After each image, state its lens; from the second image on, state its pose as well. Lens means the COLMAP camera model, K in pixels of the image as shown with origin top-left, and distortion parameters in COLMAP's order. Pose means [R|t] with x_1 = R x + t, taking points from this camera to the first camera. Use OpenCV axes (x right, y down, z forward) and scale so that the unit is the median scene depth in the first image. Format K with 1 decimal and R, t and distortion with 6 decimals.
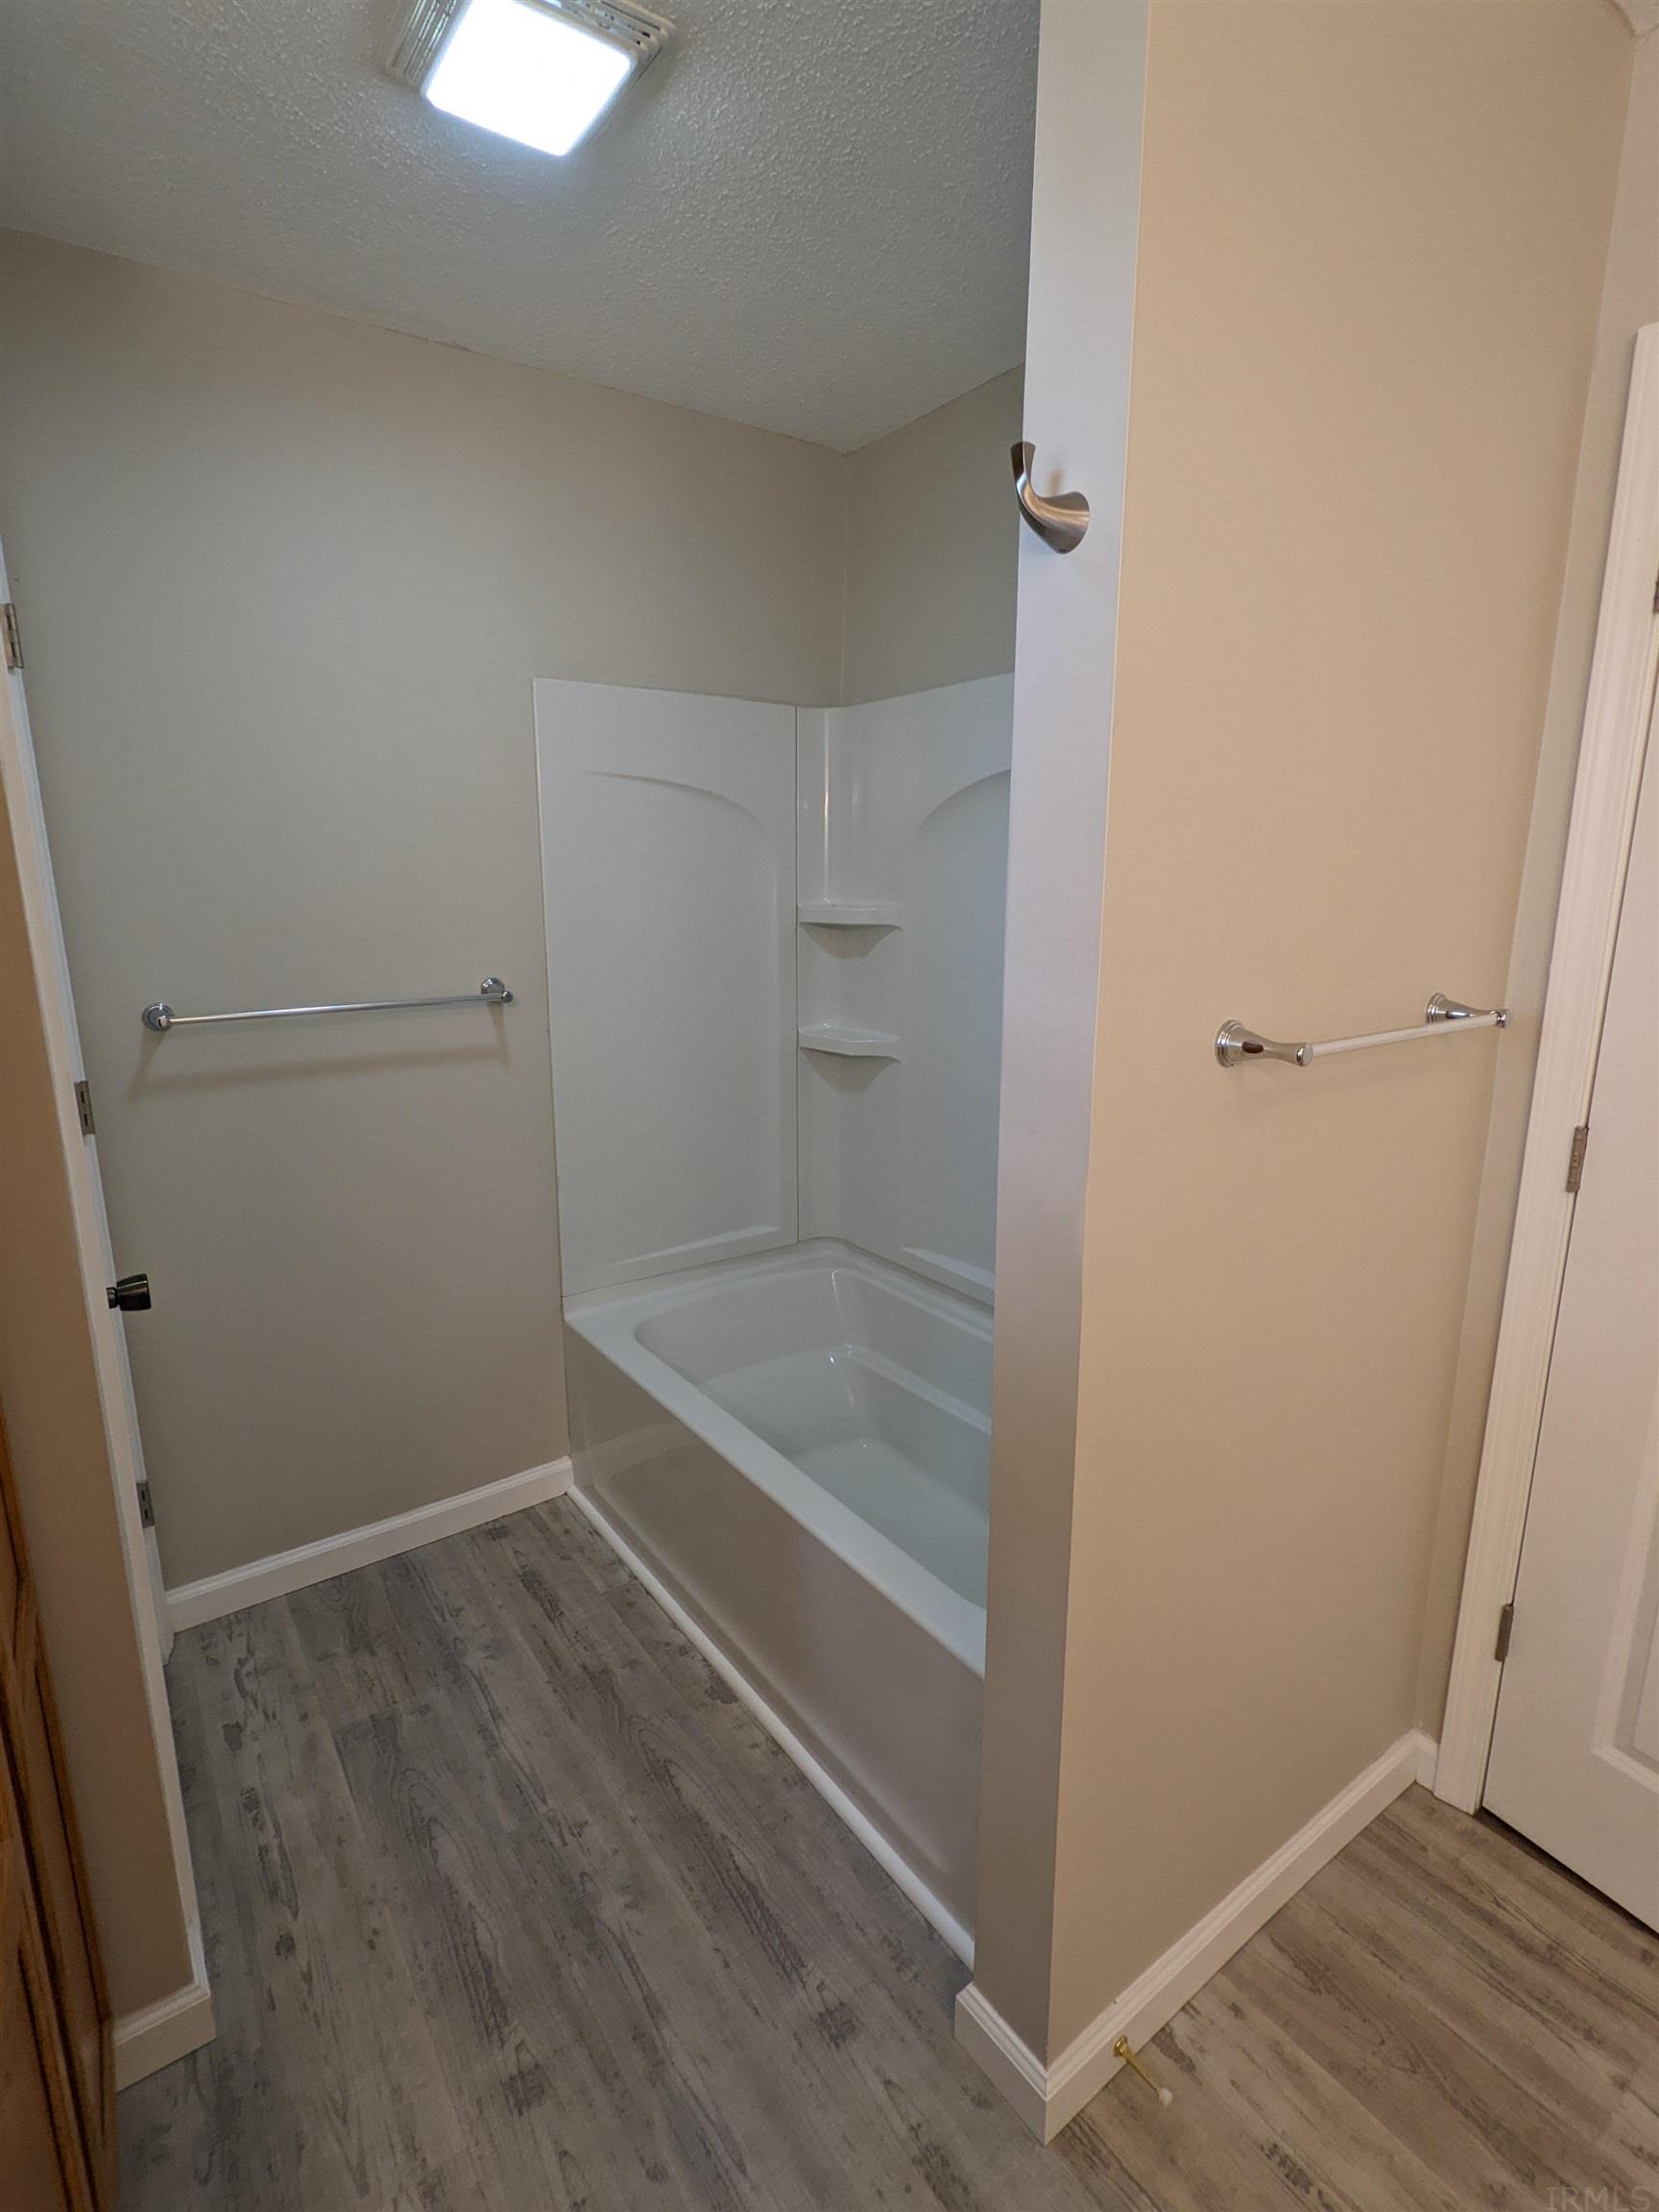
lens RADIAL K [[1034.8, 0, 829.5], [0, 1034.8, 1106.0], [0, 0, 1]] dist [-0.000586, 0.000152]
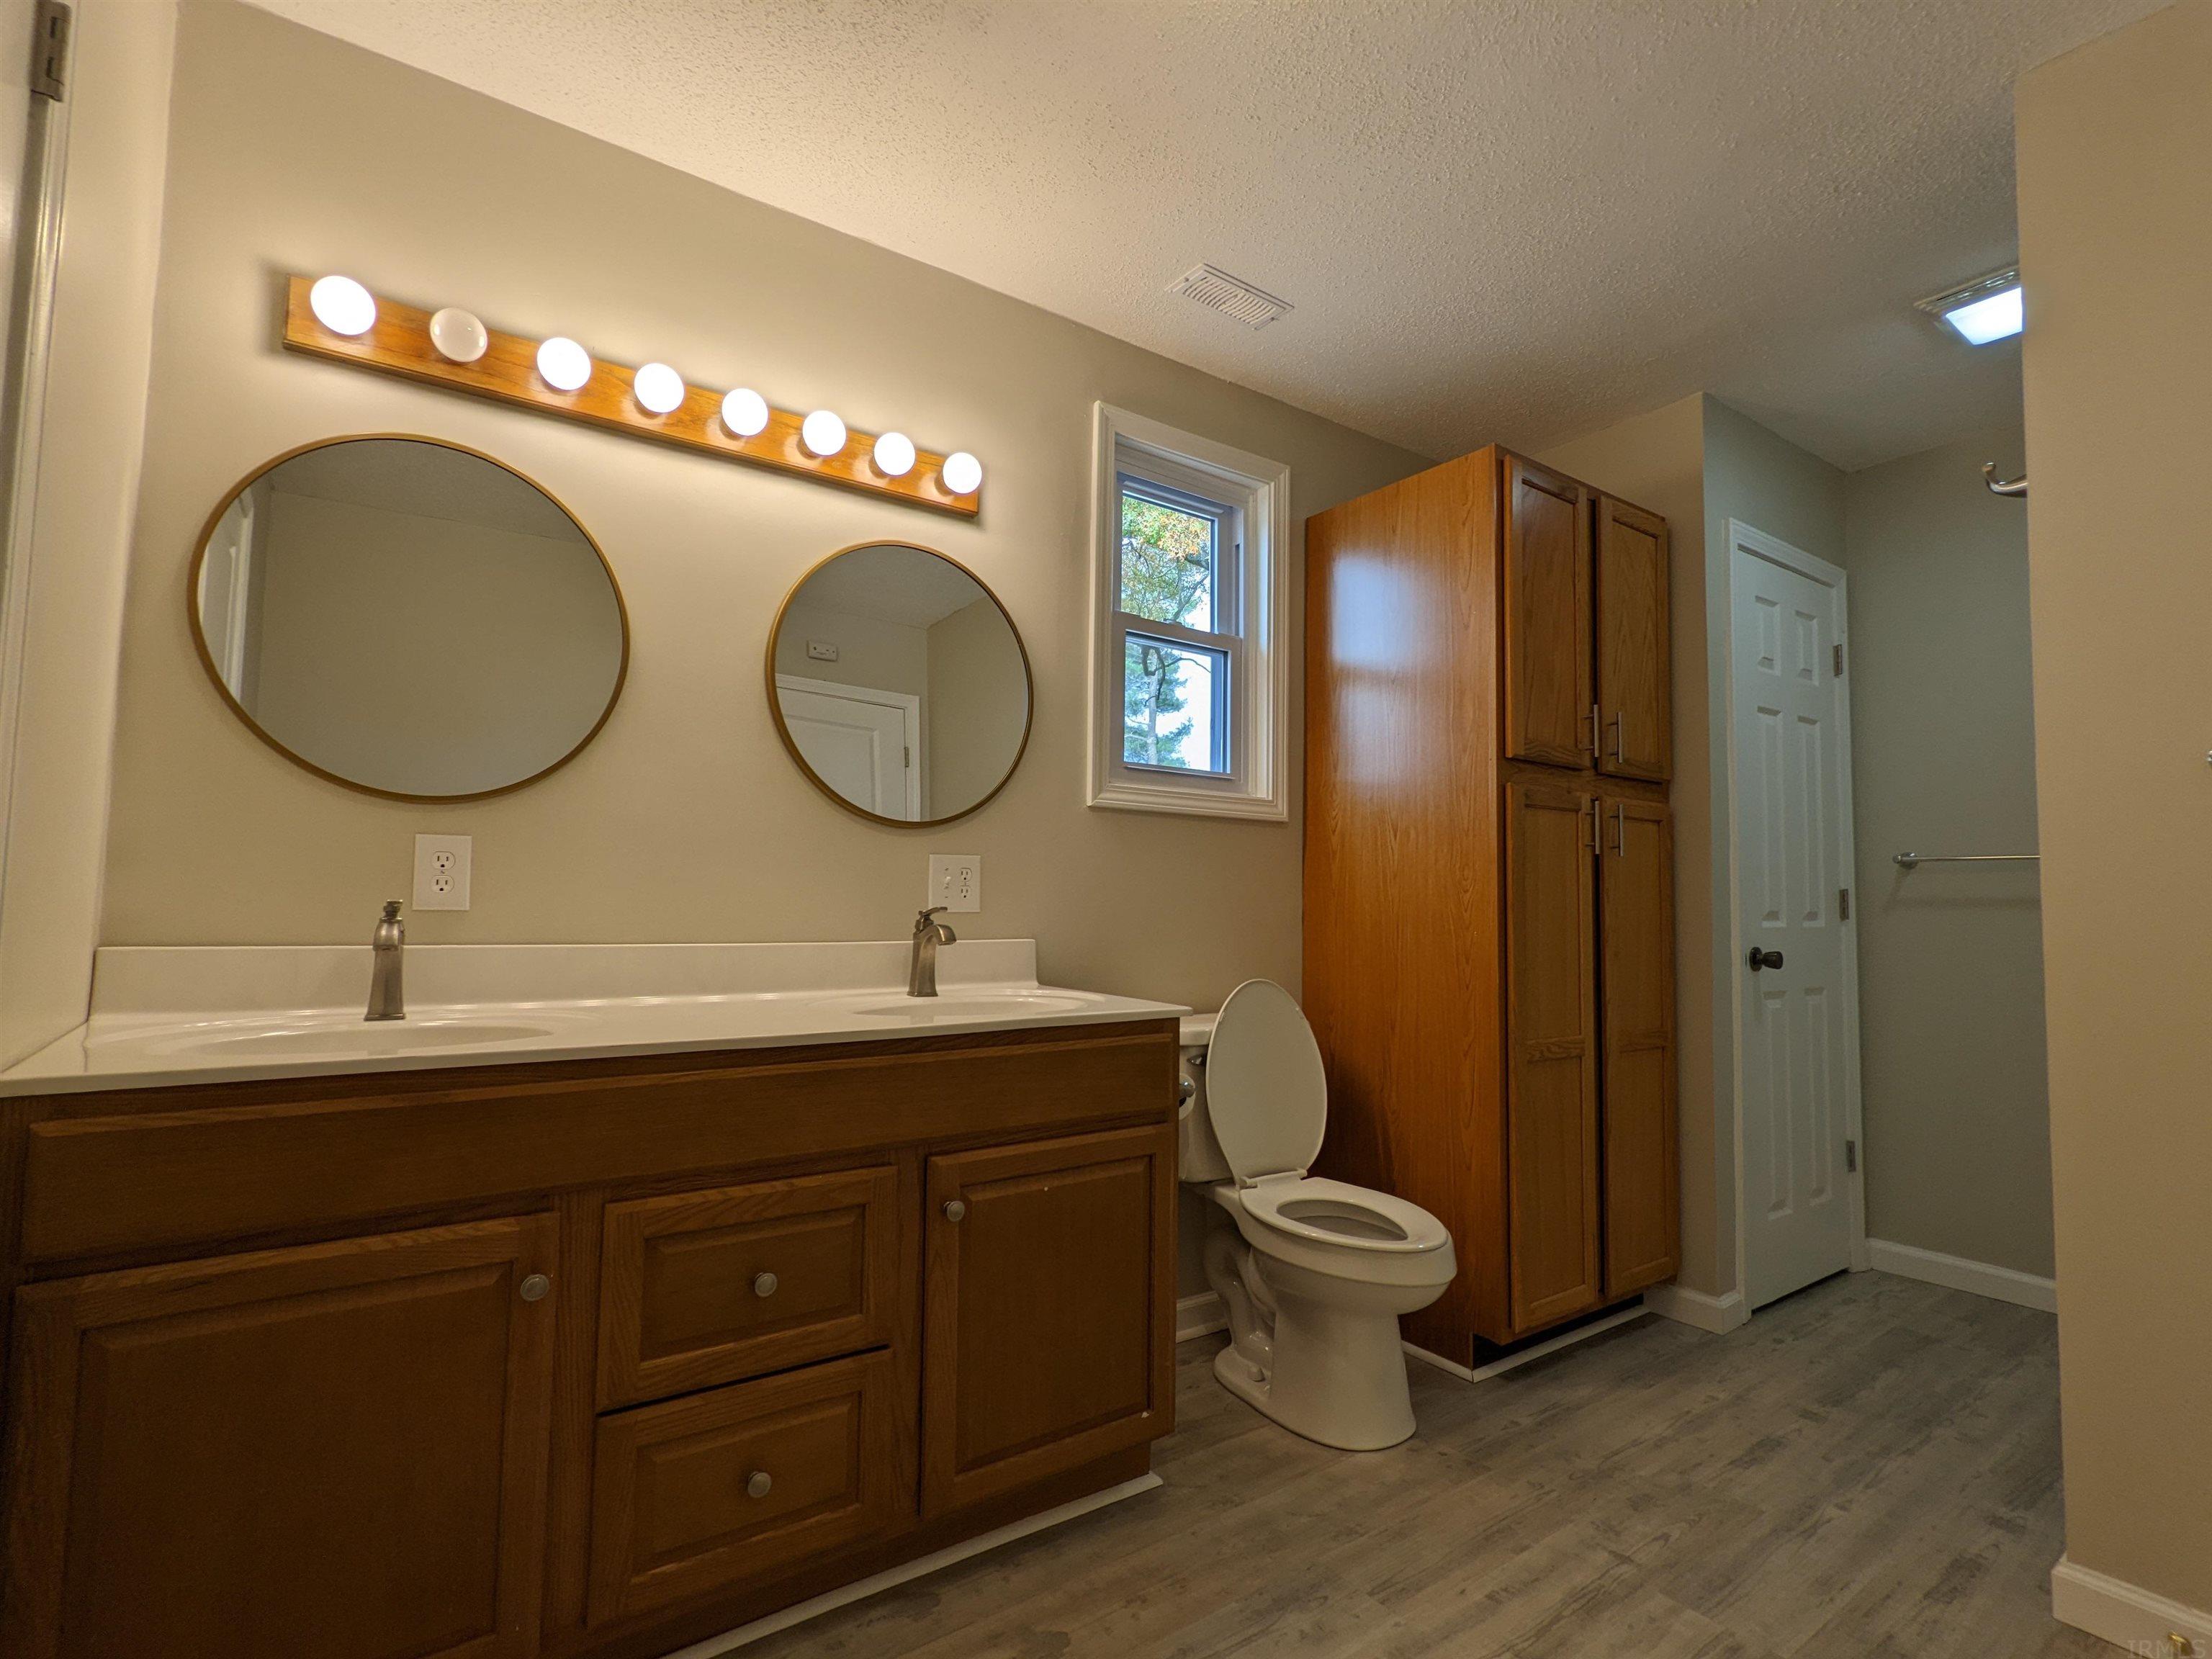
lens RADIAL K [[1034.8, 0, 1098.4], [0, 1034.8, 843.6], [0, 0, 1]] dist [-0.000586, 0.000152]
pose [[-0.013337, -0.059835, -0.998119, 1.284761], [-0.222112, 0.973447, -0.055388, 0.337241], [0.974930, 0.220956, -0.026273, -0.267924]]
